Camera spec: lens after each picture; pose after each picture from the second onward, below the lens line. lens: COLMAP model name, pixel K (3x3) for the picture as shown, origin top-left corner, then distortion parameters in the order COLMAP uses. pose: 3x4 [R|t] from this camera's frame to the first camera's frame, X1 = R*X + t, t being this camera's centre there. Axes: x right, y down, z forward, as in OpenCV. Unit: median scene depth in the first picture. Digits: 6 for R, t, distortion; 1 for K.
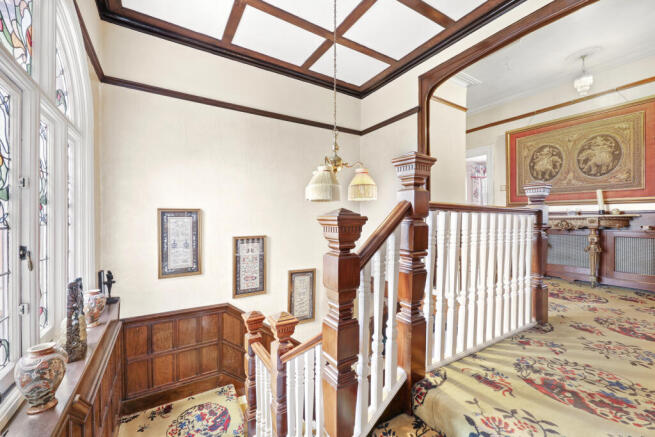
lens RADIAL K [[268.6, 0, 324.9], [0, 268.6, 218.1], [0, 0, 1]] dist [-0.003191, -0.000076]
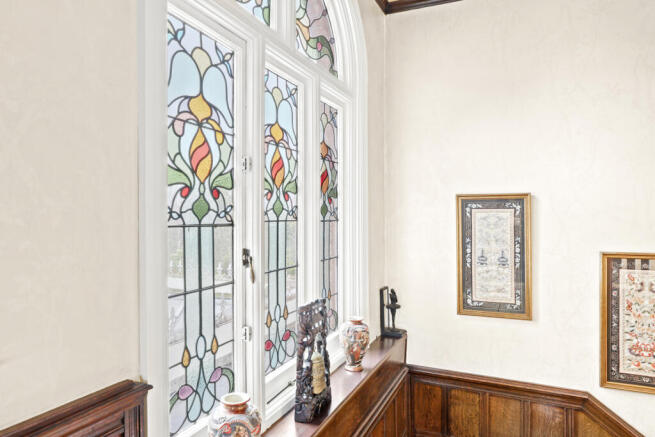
lens RADIAL K [[433.6, 0, 328.0], [0, 433.6, 213.8], [0, 0, 1]] dist [0.005201, 0.000121]
pose [[0.570672, 0.006282, -0.821154, 0.000037], [0.000078, 0.999970, 0.007705, -0.001694], [0.821178, -0.004461, 0.570655, 0.223593]]
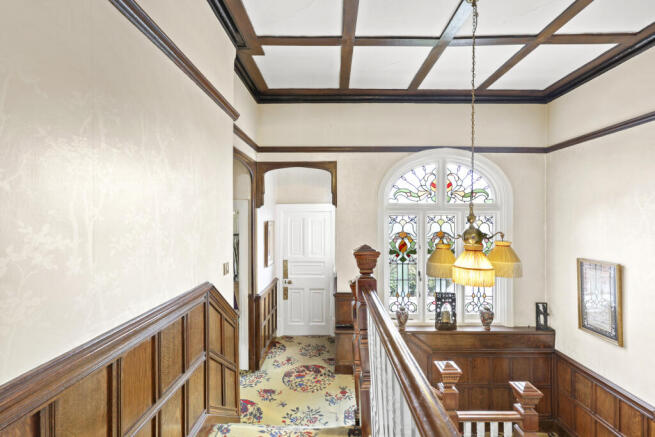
lens RADIAL K [[268.6, 0, 328.5], [0, 268.6, 218.0], [0, 0, 1]] dist [-0.003191, -0.000076]
pose [[-0.519116, -0.001281, -0.854703, 0.730964], [0.003249, 0.999989, -0.003472, -0.188961], [0.854697, -0.004580, -0.519106, 0.730680]]
